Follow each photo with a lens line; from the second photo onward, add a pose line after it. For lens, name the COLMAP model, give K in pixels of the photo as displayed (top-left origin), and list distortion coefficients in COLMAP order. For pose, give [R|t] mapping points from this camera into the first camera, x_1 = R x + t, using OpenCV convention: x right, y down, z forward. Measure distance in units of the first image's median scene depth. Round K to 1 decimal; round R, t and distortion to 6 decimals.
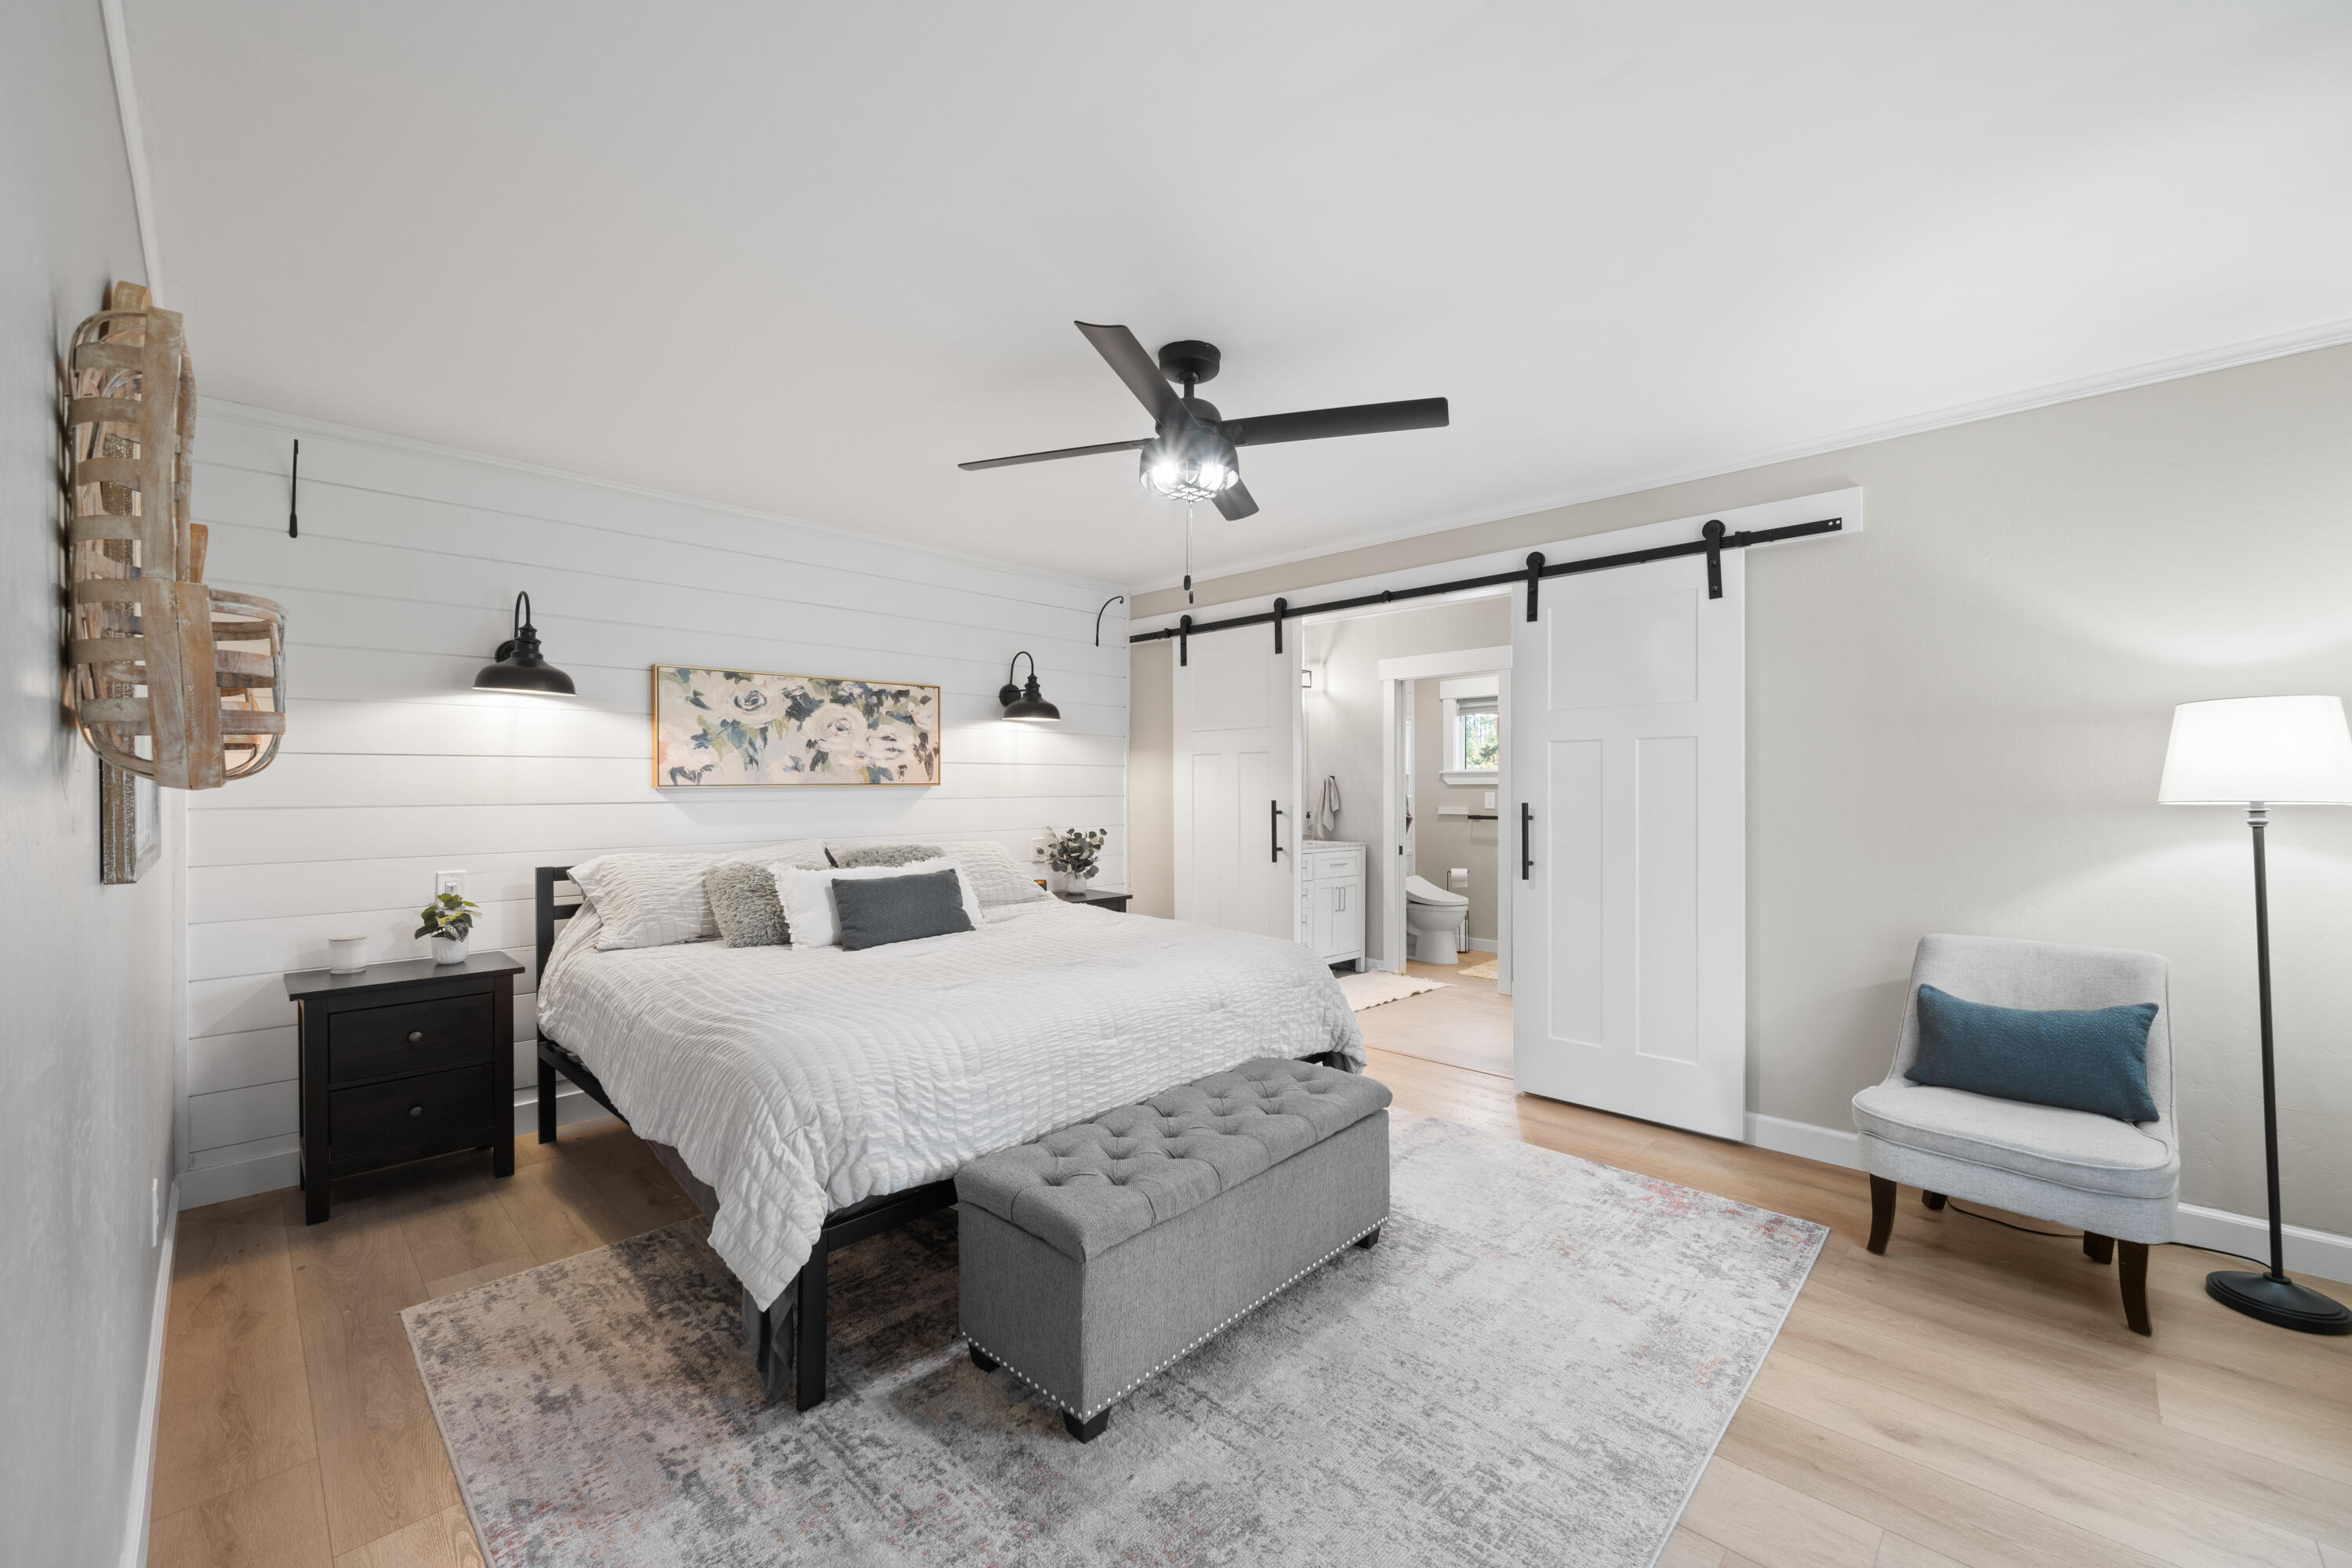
lens RADIAL K [[941.0, 0, 1176.0], [0, 941.0, 784.0], [0, 0, 1]] dist [-0.022255, -0.000026]
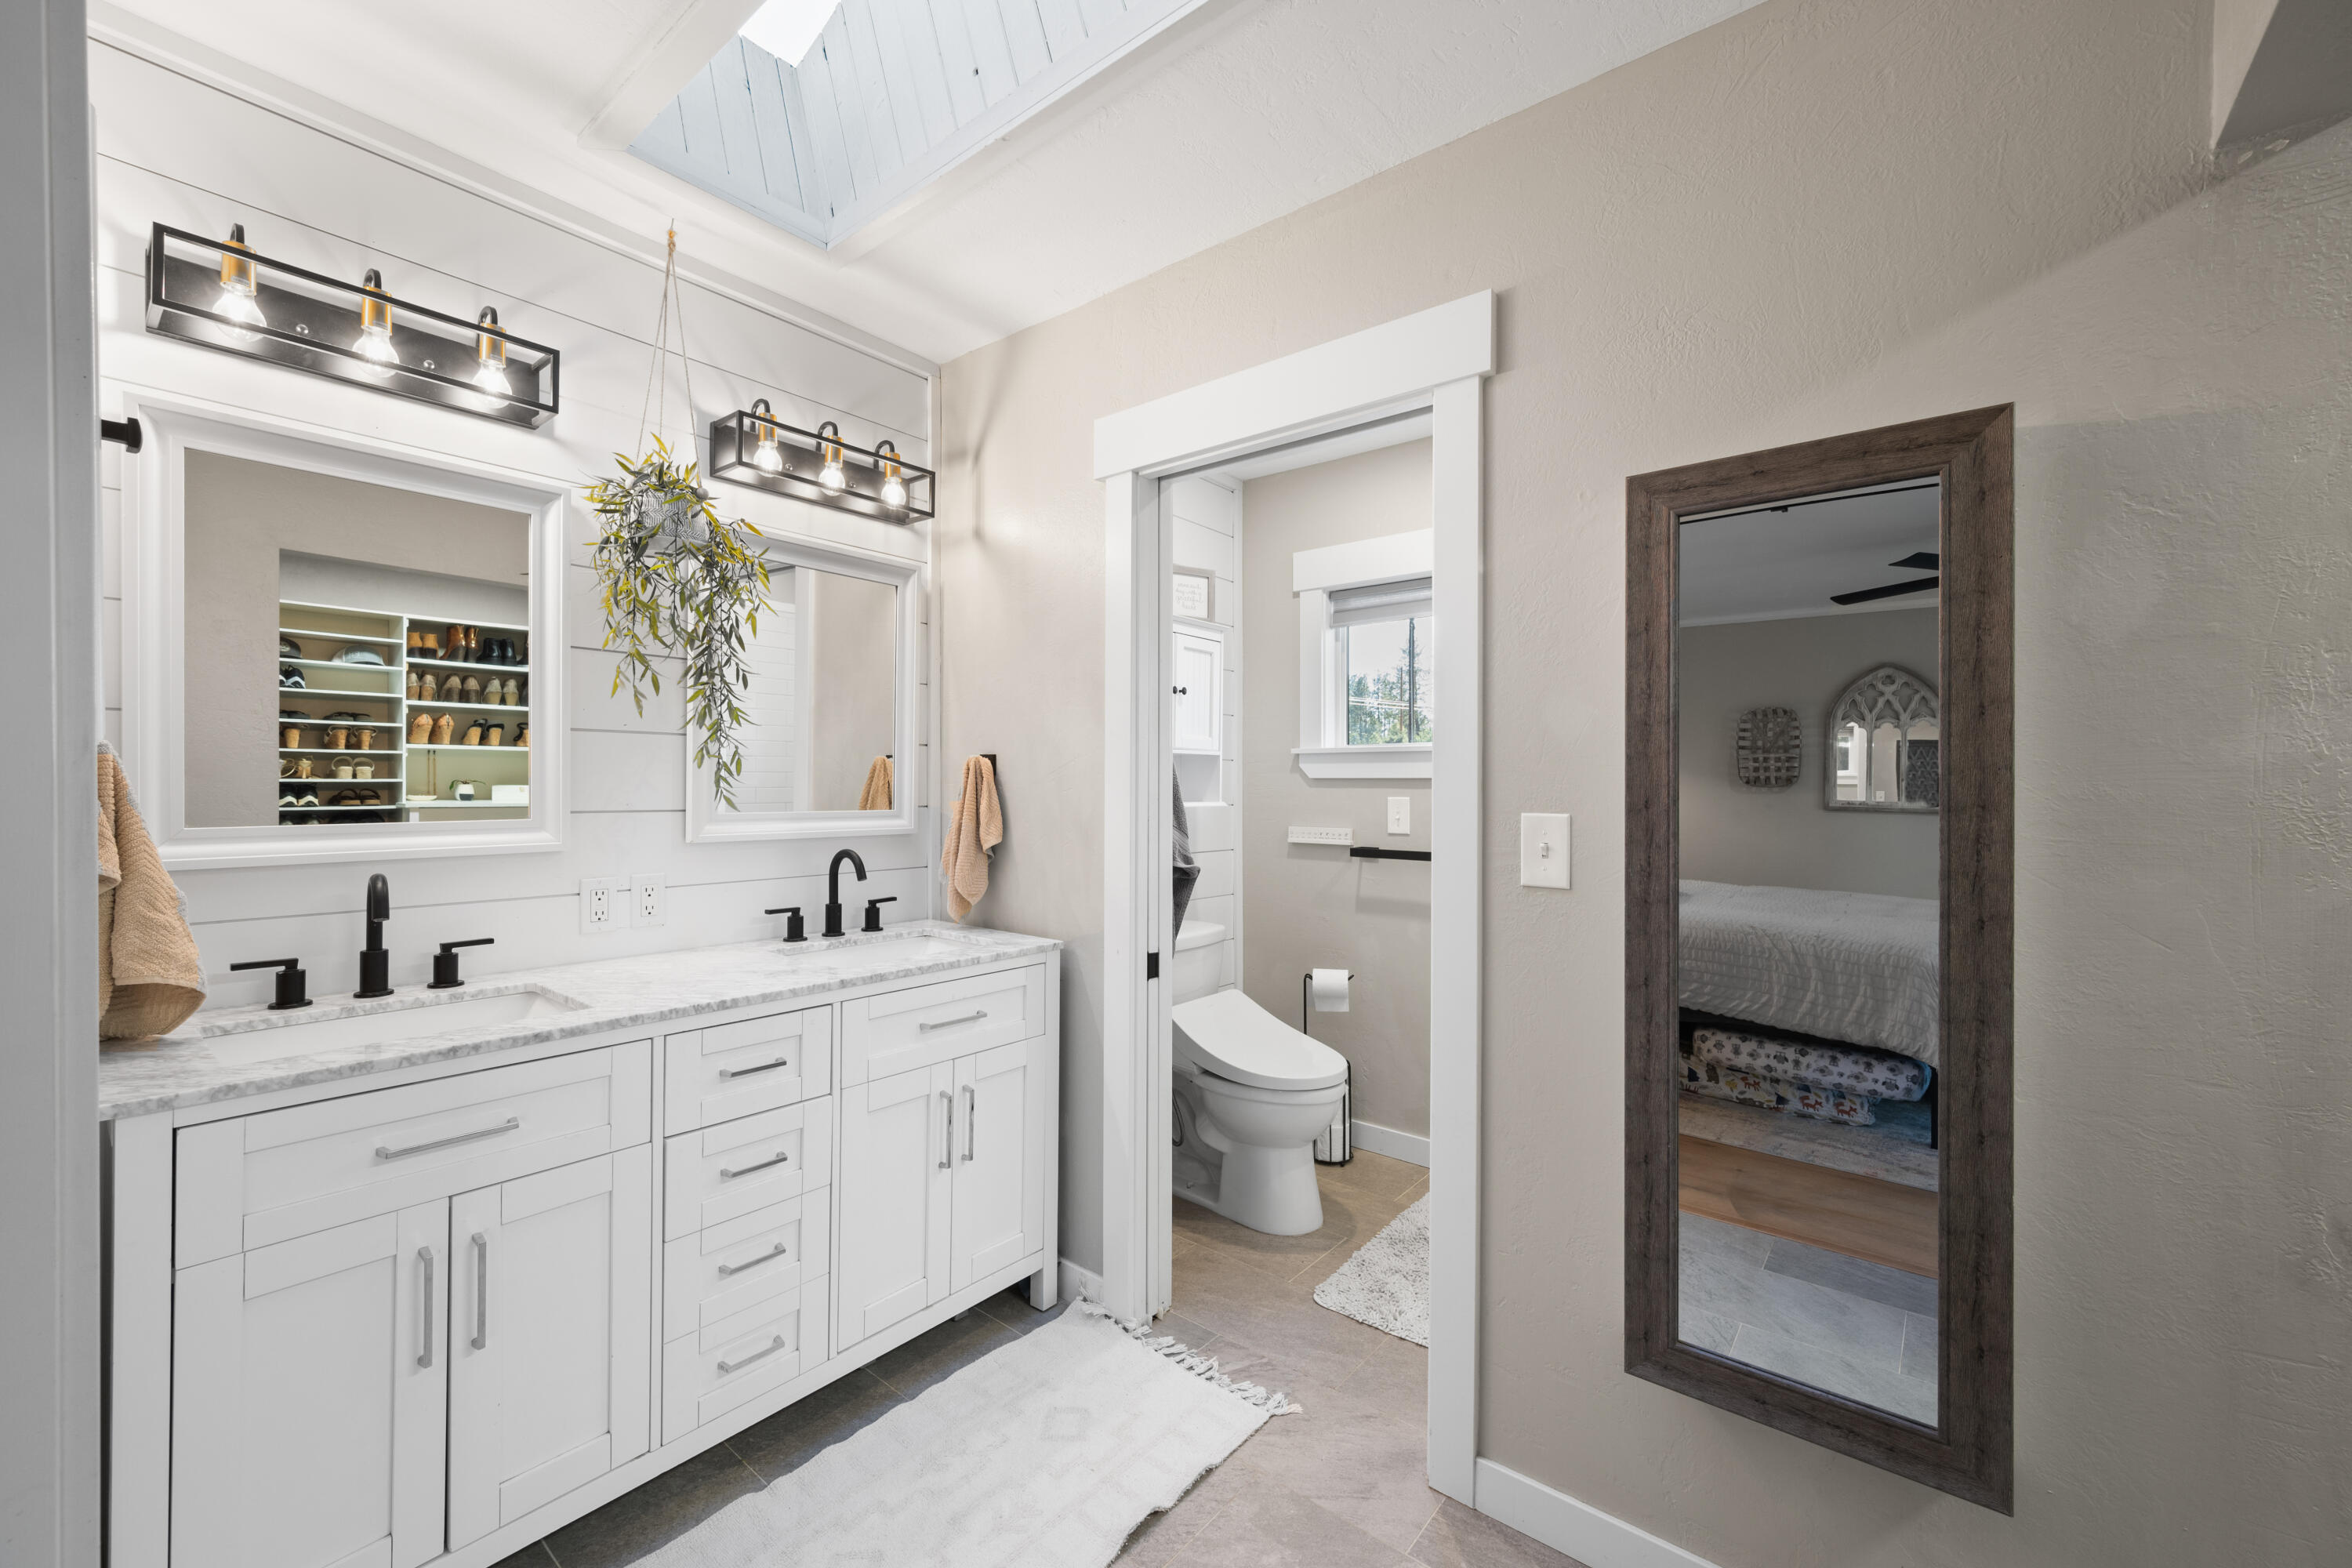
lens RADIAL K [[941.0, 0, 1176.0], [0, 941.0, 784.0], [0, 0, 1]] dist [-0.022255, -0.000026]
pose [[0.994550, -0.000330, 0.104261, 0.198118], [-0.000199, 0.999987, 0.005061, 0.001132], [-0.104261, -0.005054, 0.994537, 0.615185]]
